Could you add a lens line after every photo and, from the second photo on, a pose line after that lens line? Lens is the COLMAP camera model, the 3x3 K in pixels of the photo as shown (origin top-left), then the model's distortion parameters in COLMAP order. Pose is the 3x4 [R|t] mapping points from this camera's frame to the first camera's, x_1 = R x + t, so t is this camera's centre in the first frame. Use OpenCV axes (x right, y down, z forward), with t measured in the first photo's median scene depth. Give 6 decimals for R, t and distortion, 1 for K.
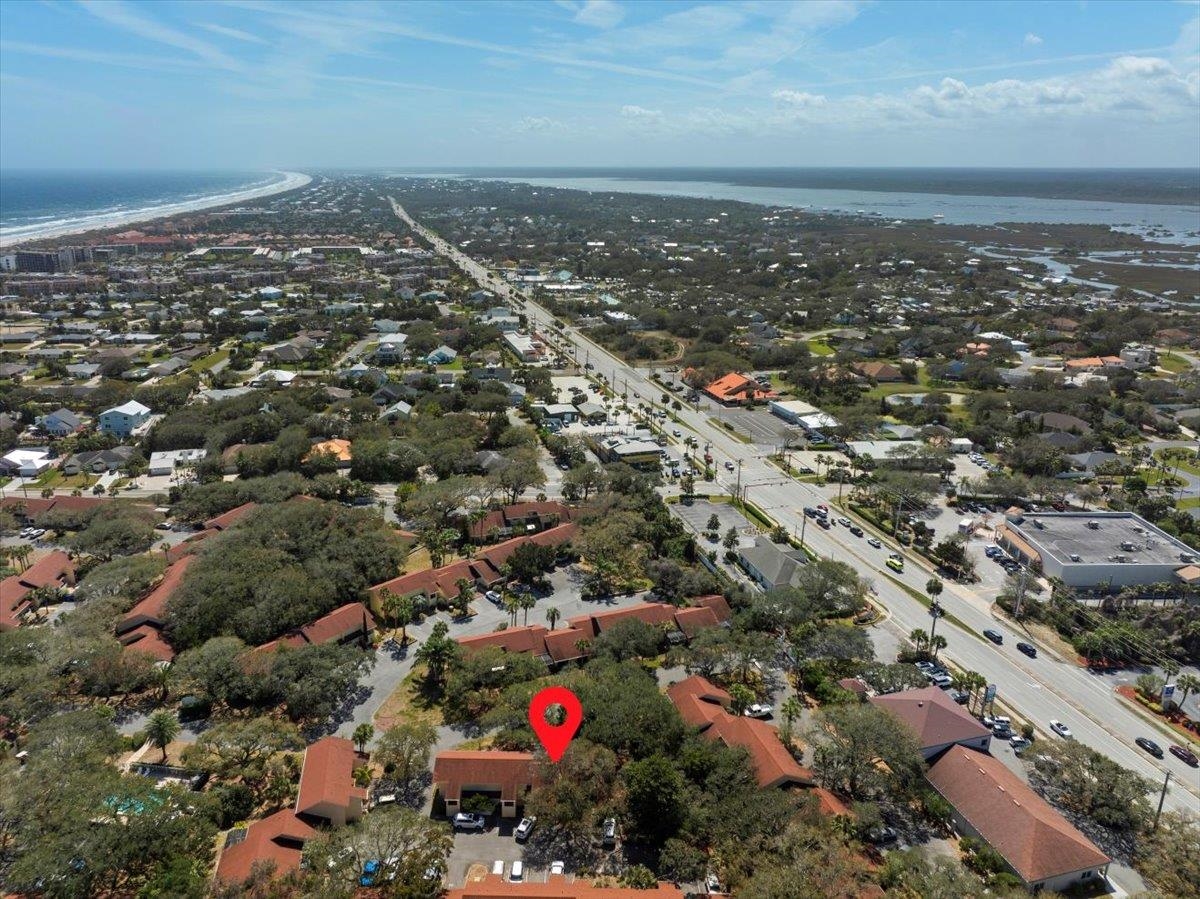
lens RADIAL K [[851.0, 0, 594.0], [0, 851.0, 455.5], [0, 0, 1]] dist [-0.007642, 0.001527]
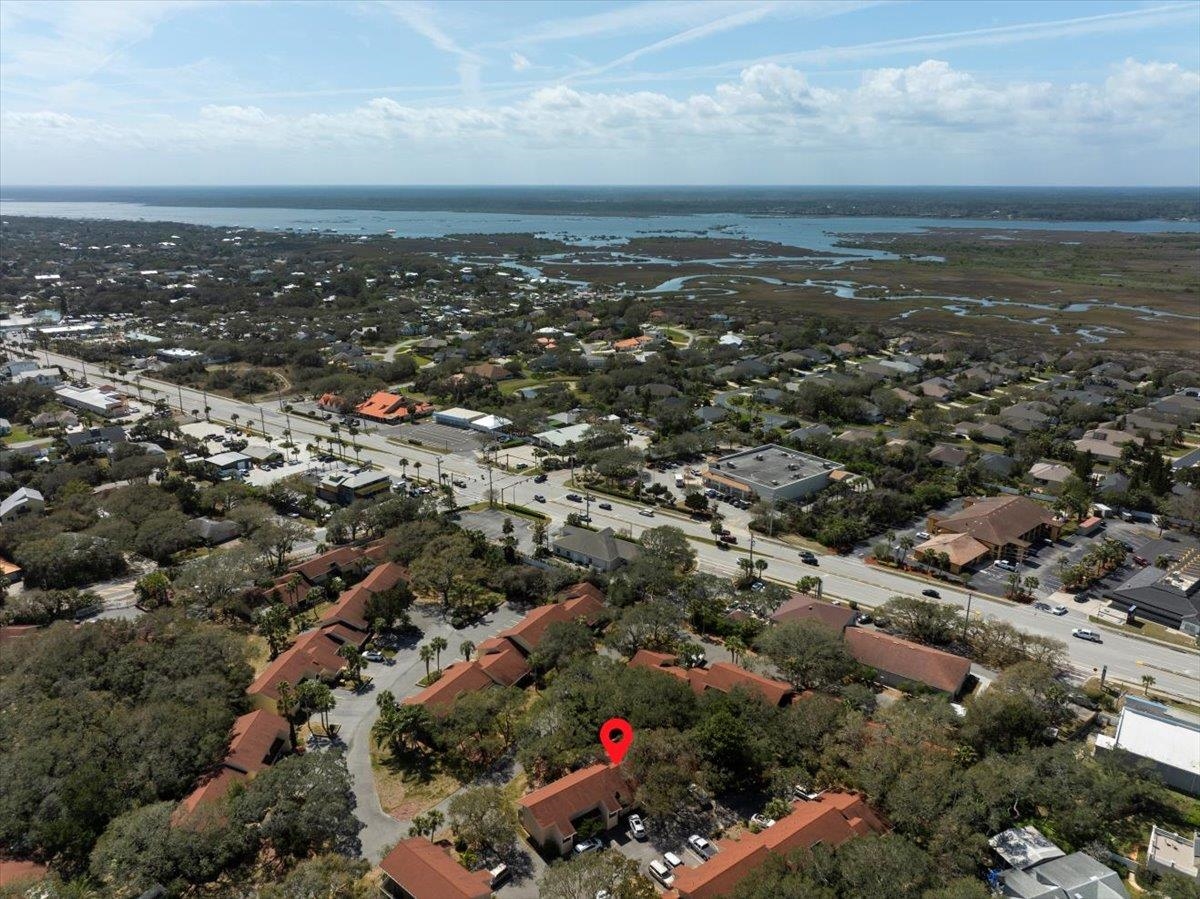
lens RADIAL K [[851.0, 0, 599.8], [0, 851.0, 447.0], [0, 0, 1]] dist [-0.007642, 0.001527]
pose [[0.781826, -0.183252, 0.595959, -0.312519], [0.200121, 0.979014, 0.038503, -0.027827], [-0.590508, 0.089162, 0.802091, 0.081878]]
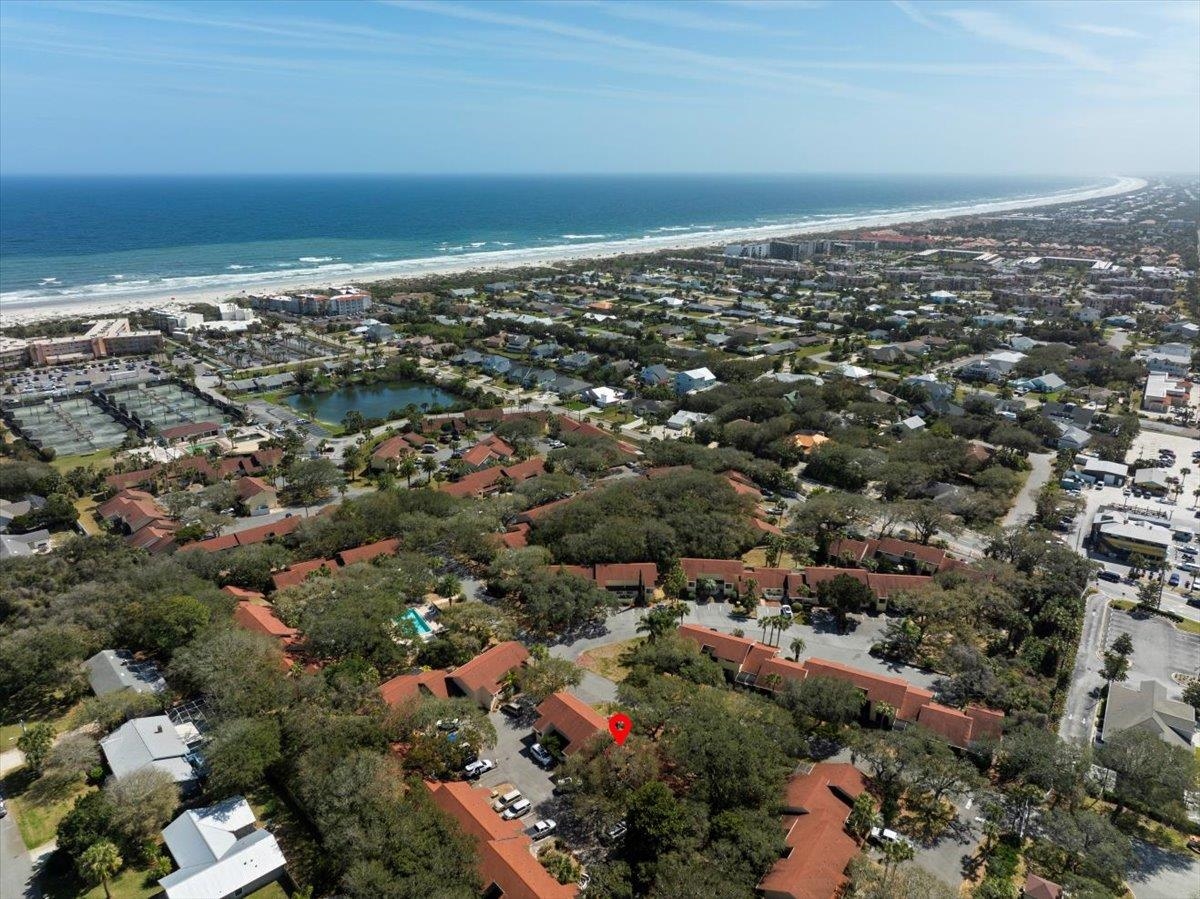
lens RADIAL K [[851.0, 0, 604.5], [0, 851.0, 446.6], [0, 0, 1]] dist [-0.007642, 0.001527]
pose [[0.647084, 0.234889, -0.725334, 0.296840], [-0.245076, 0.964951, 0.093848, -0.040955], [0.721955, 0.117034, 0.681970, 0.118927]]
